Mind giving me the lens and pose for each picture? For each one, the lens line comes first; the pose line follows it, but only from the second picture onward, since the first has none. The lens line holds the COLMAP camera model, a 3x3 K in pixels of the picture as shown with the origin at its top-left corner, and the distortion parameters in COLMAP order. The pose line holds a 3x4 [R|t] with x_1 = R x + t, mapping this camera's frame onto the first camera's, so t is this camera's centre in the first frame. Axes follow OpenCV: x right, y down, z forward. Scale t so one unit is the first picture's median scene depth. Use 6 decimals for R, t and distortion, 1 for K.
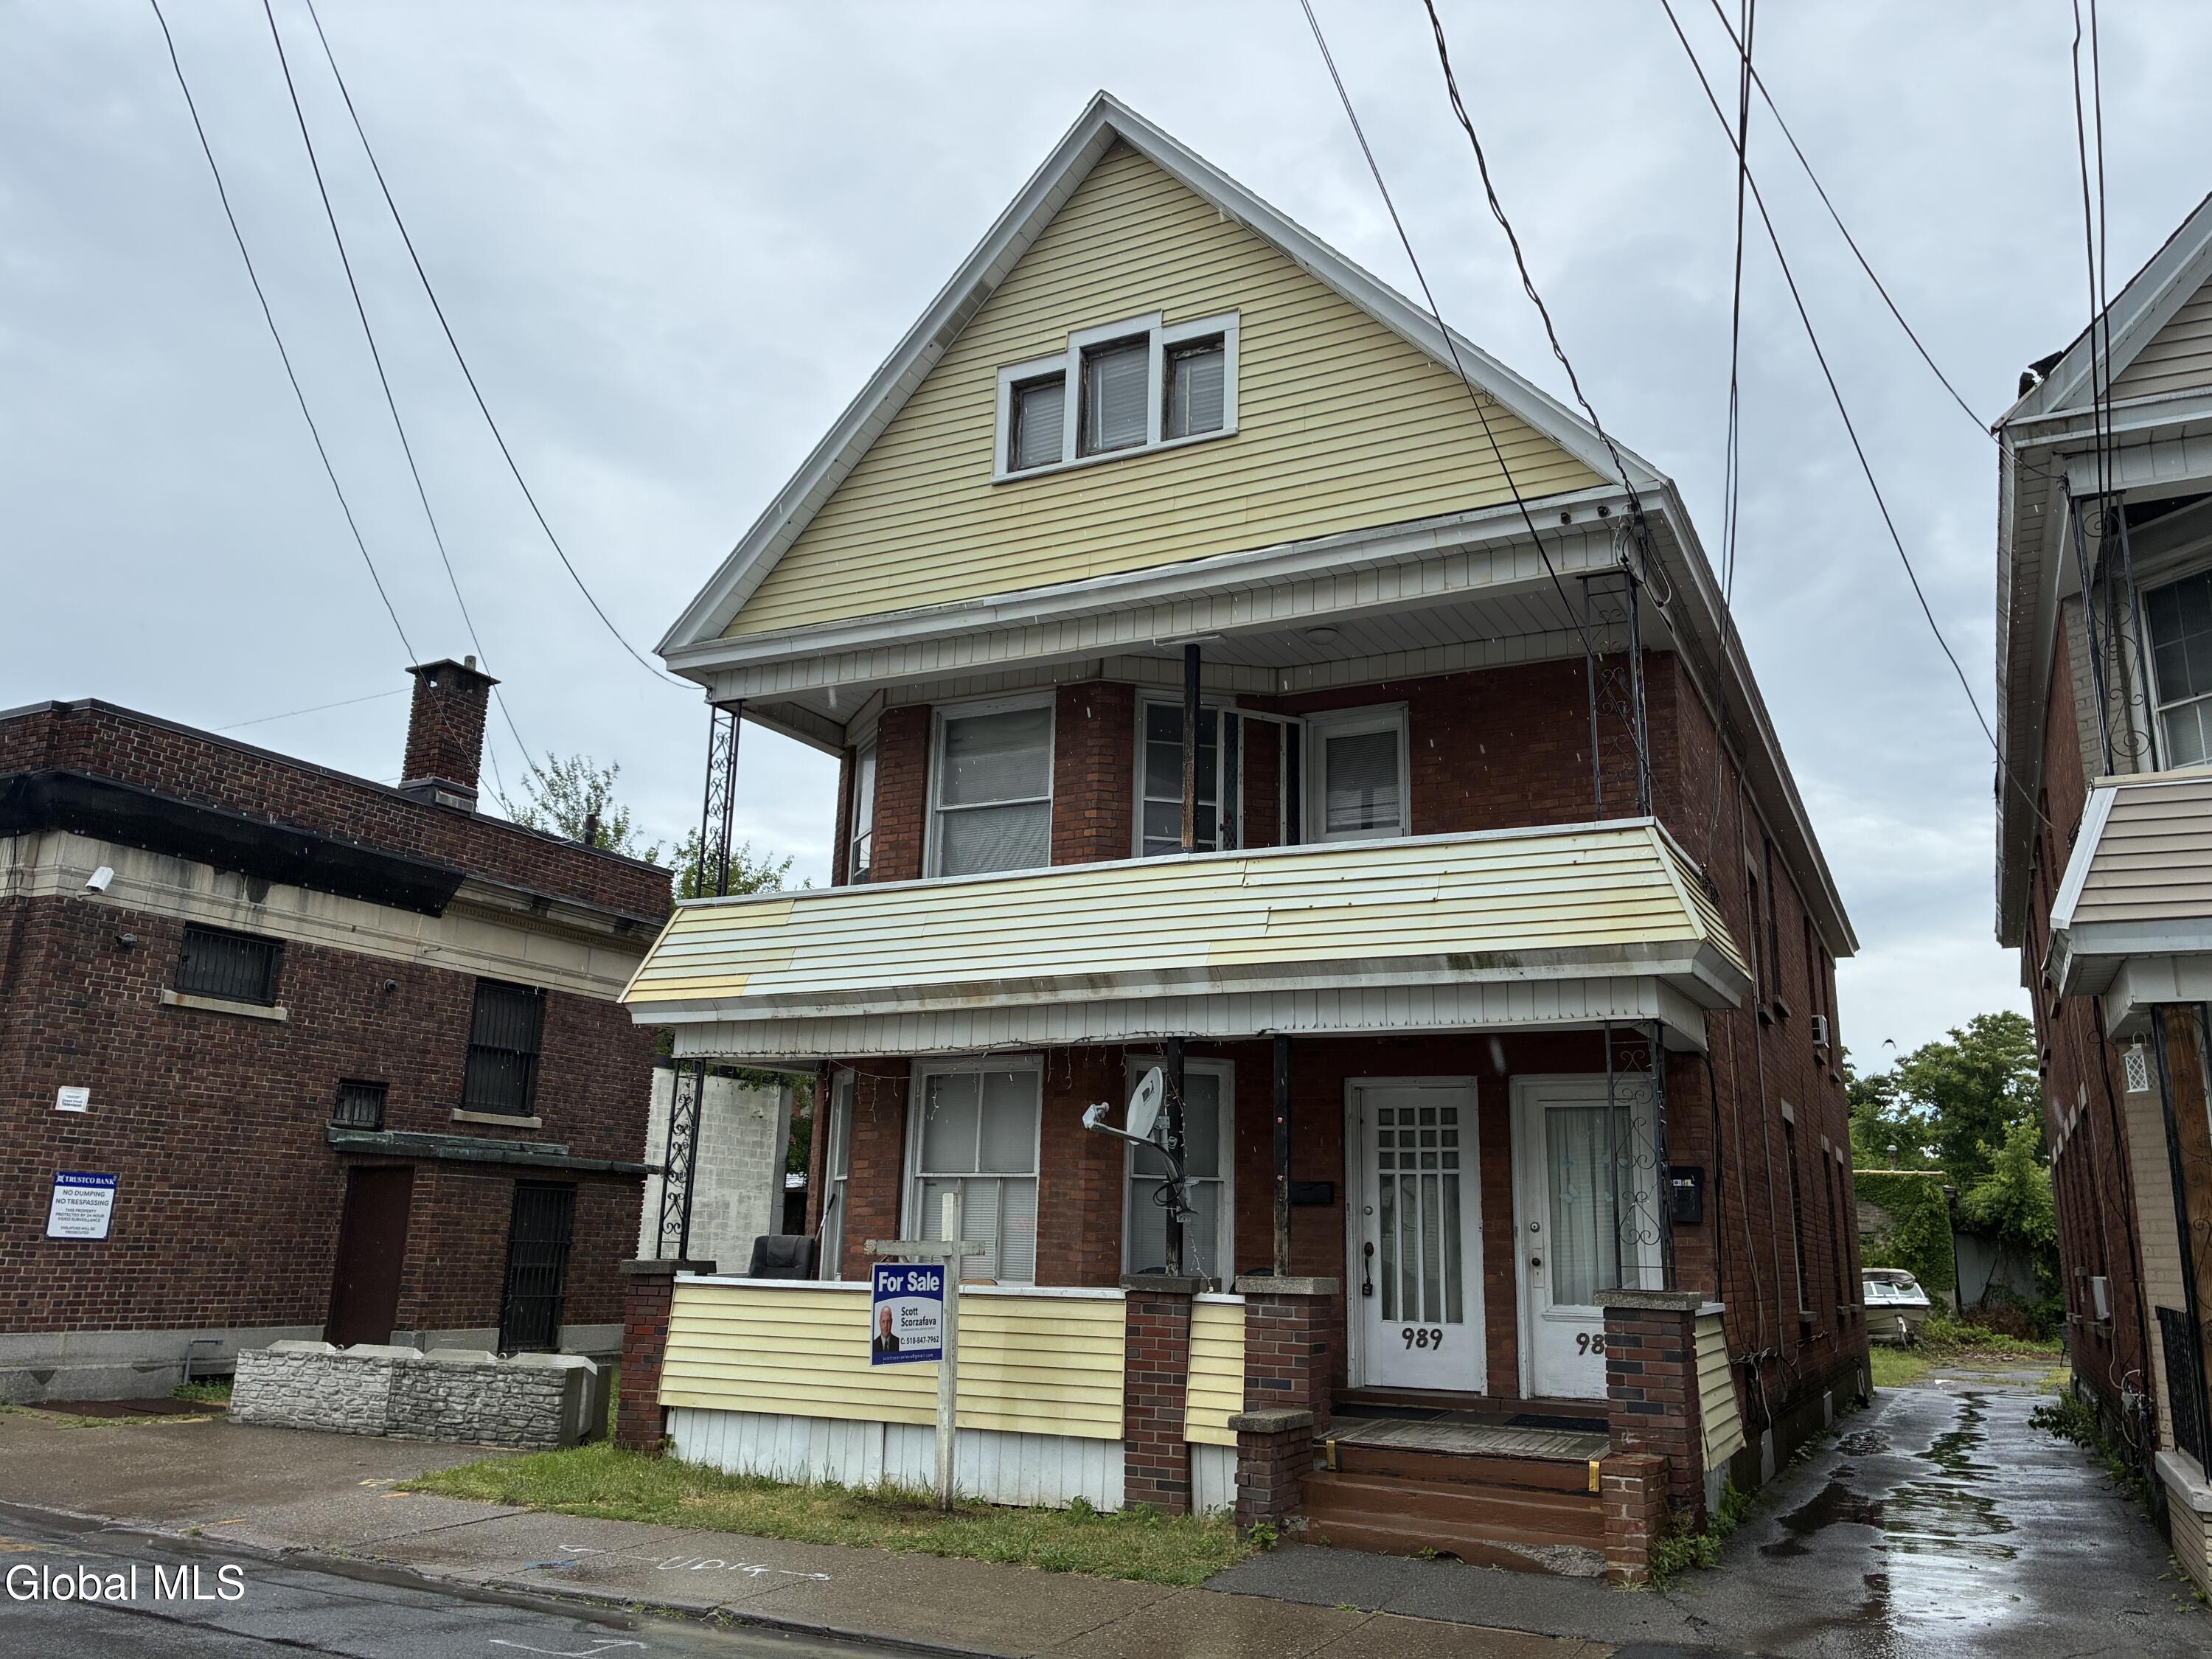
lens RADIAL K [[1649.3, 0, 1106.0], [0, 1649.3, 829.5], [0, 0, 1]] dist [0.071944, -0.096424]
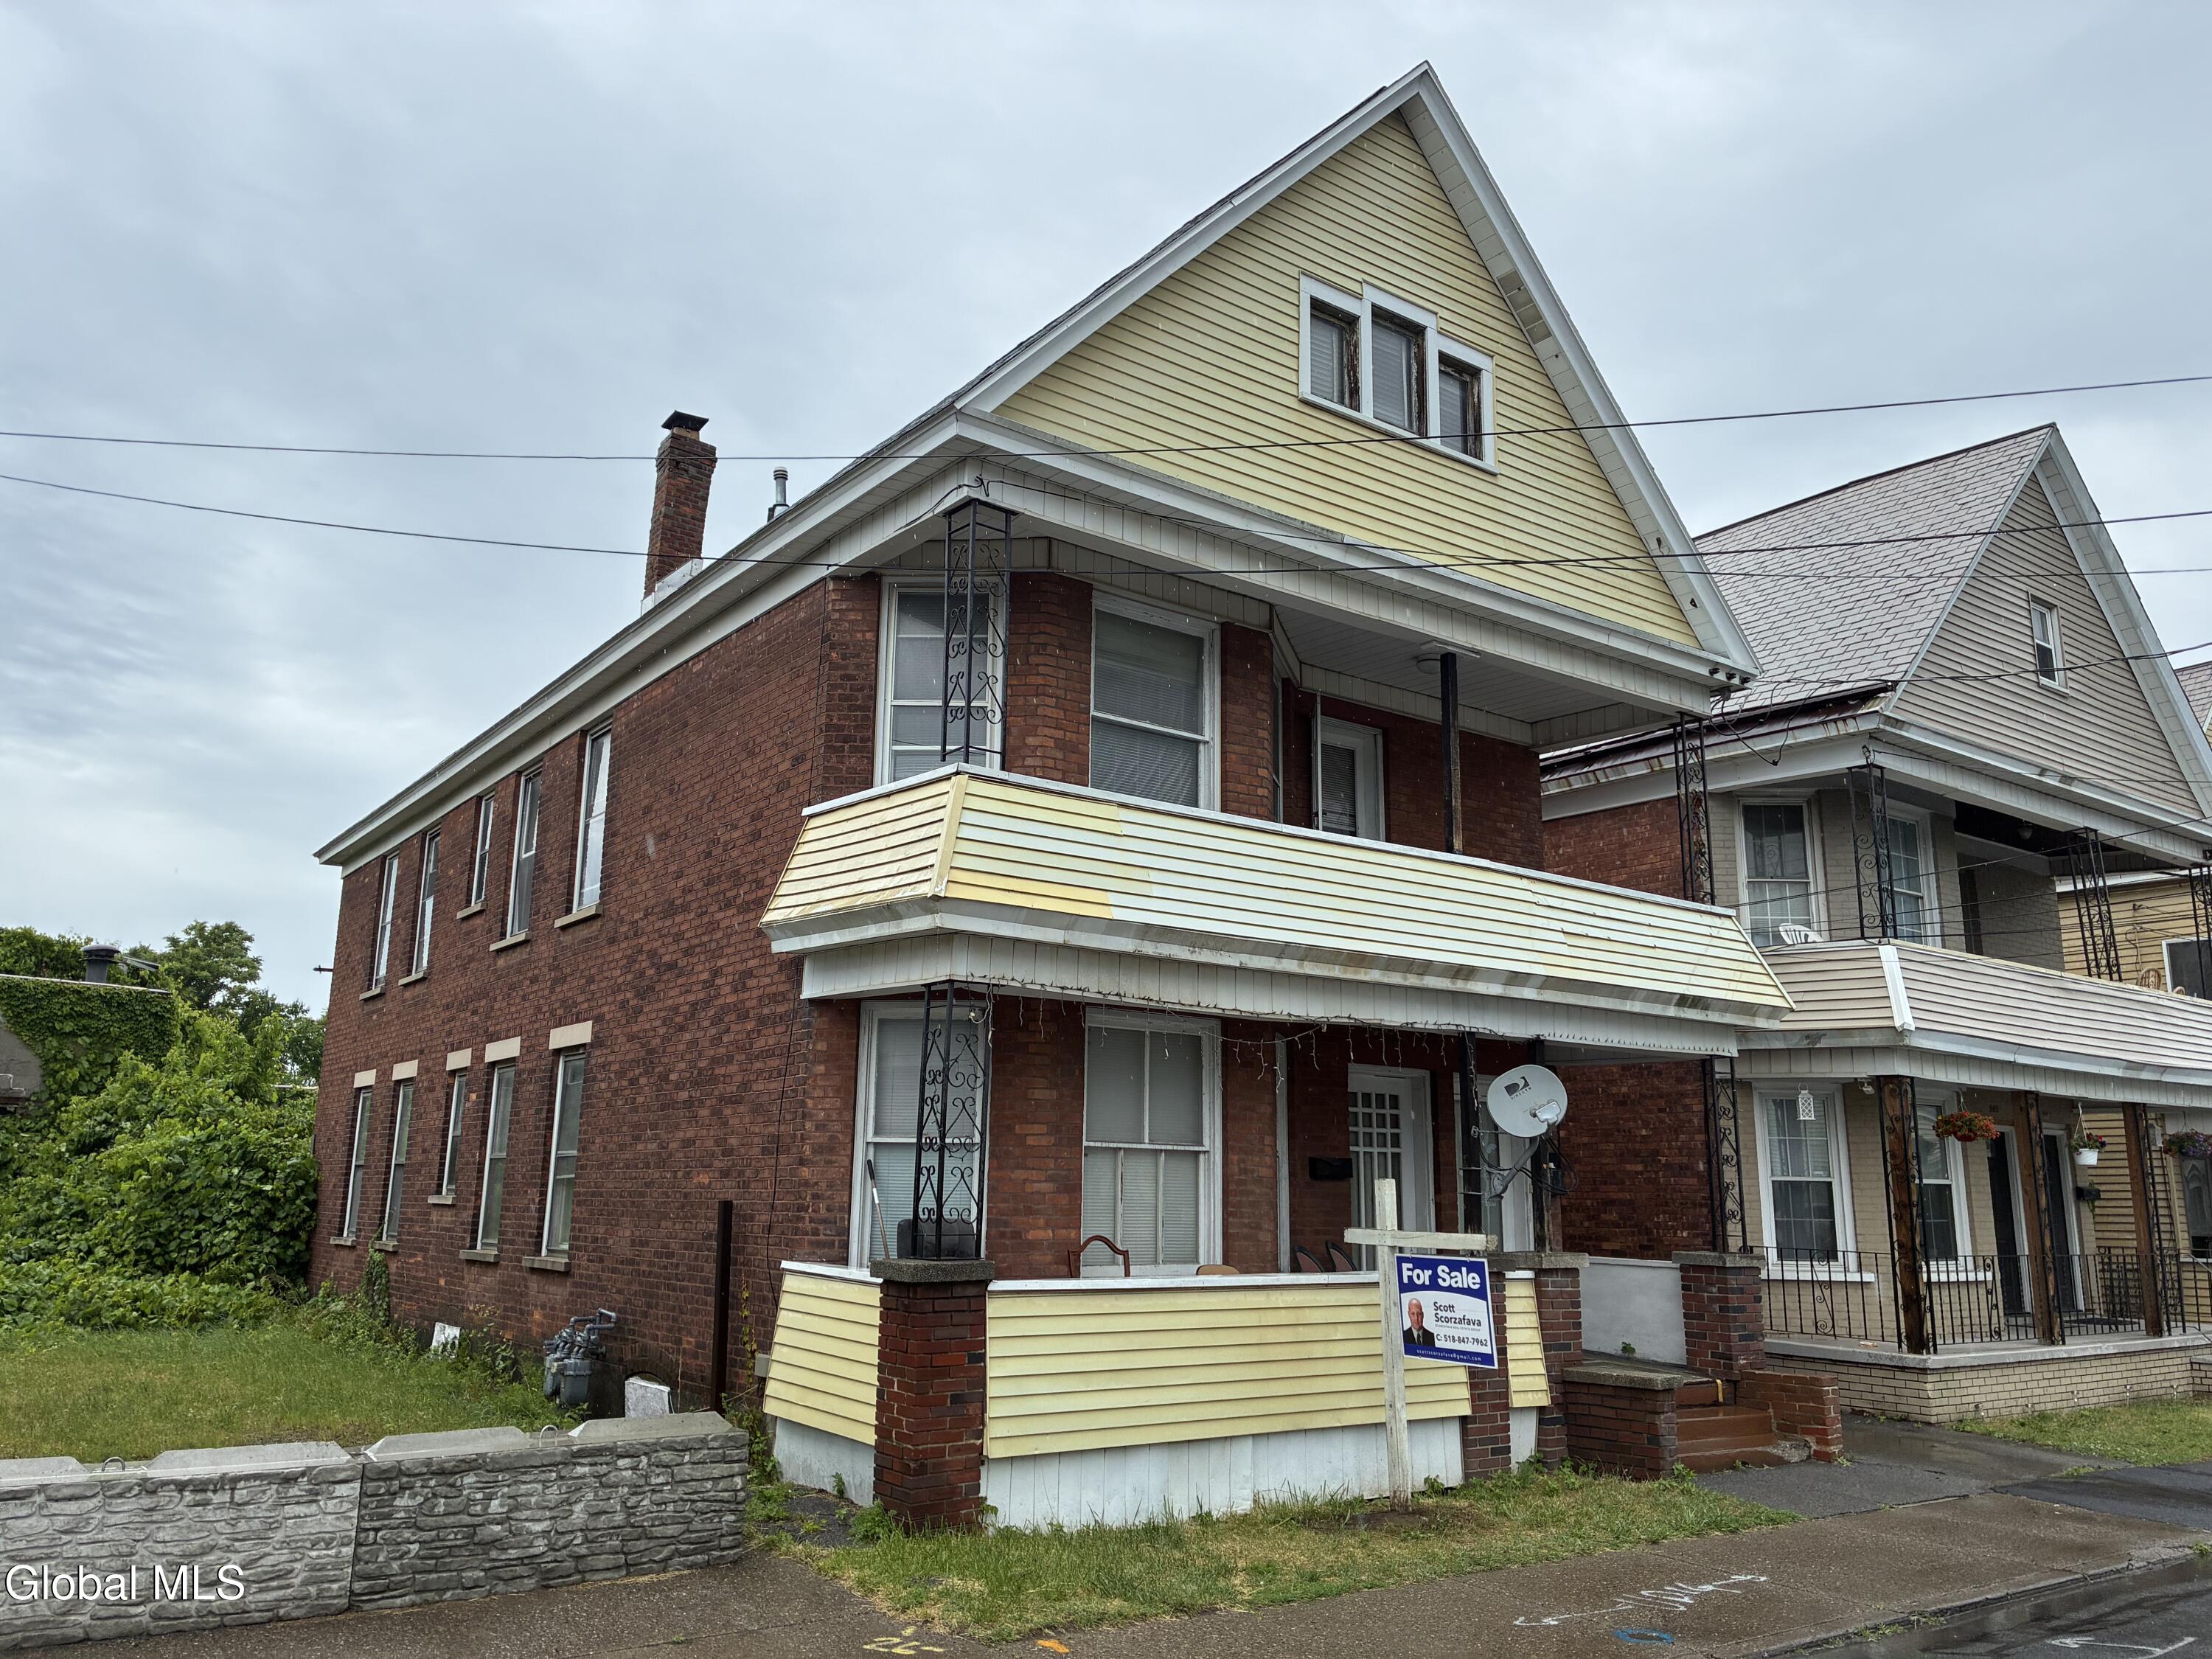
lens RADIAL K [[1687.1, 0, 1089.4], [0, 1687.1, 824.4], [0, 0, 1]] dist [0.080743, -0.105802]
pose [[0.459546, 0.172908, 0.871161, -0.954535], [-0.222545, 0.971993, -0.075526, 0.122661], [-0.859821, -0.159165, 0.485155, 0.648587]]
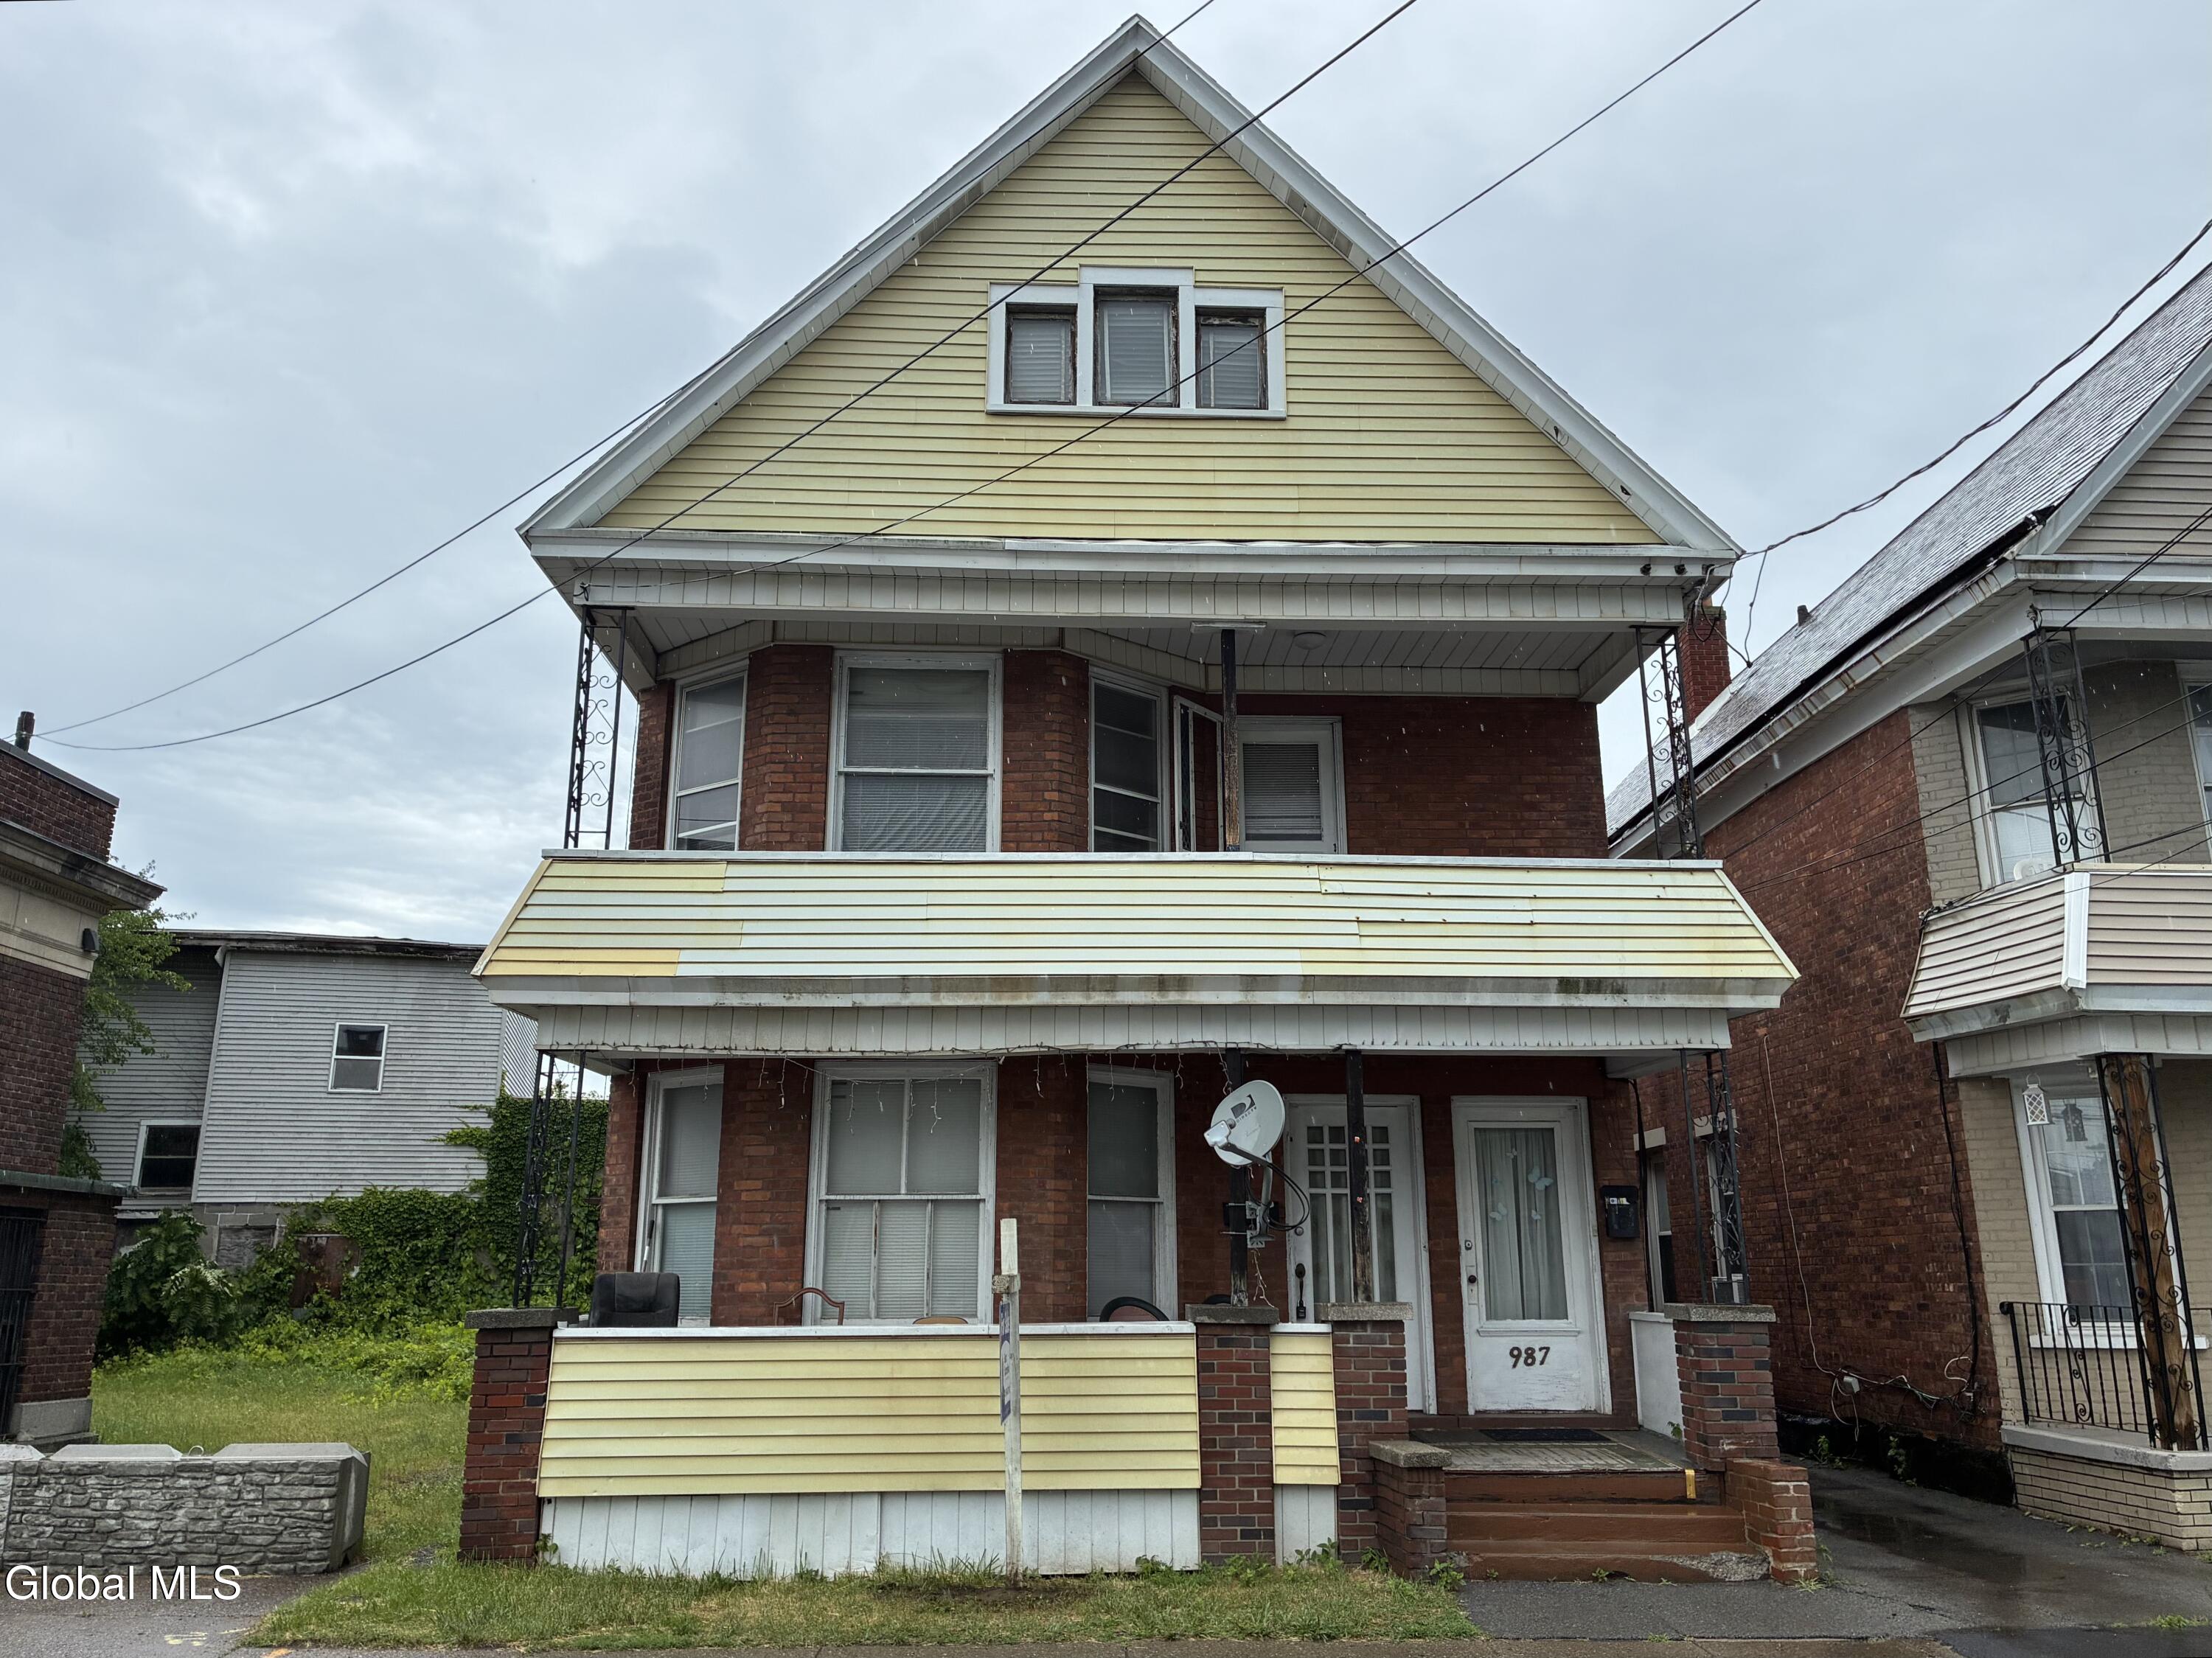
lens RADIAL K [[1687.0, 0, 1089.4], [0, 1687.0, 823.9], [0, 0, 1]] dist [0.080743, -0.105802]
pose [[0.876030, 0.097832, 0.472229, -0.453367], [-0.095165, 0.995021, -0.029599, 0.033115], [-0.472774, -0.019010, 0.880979, 0.185291]]
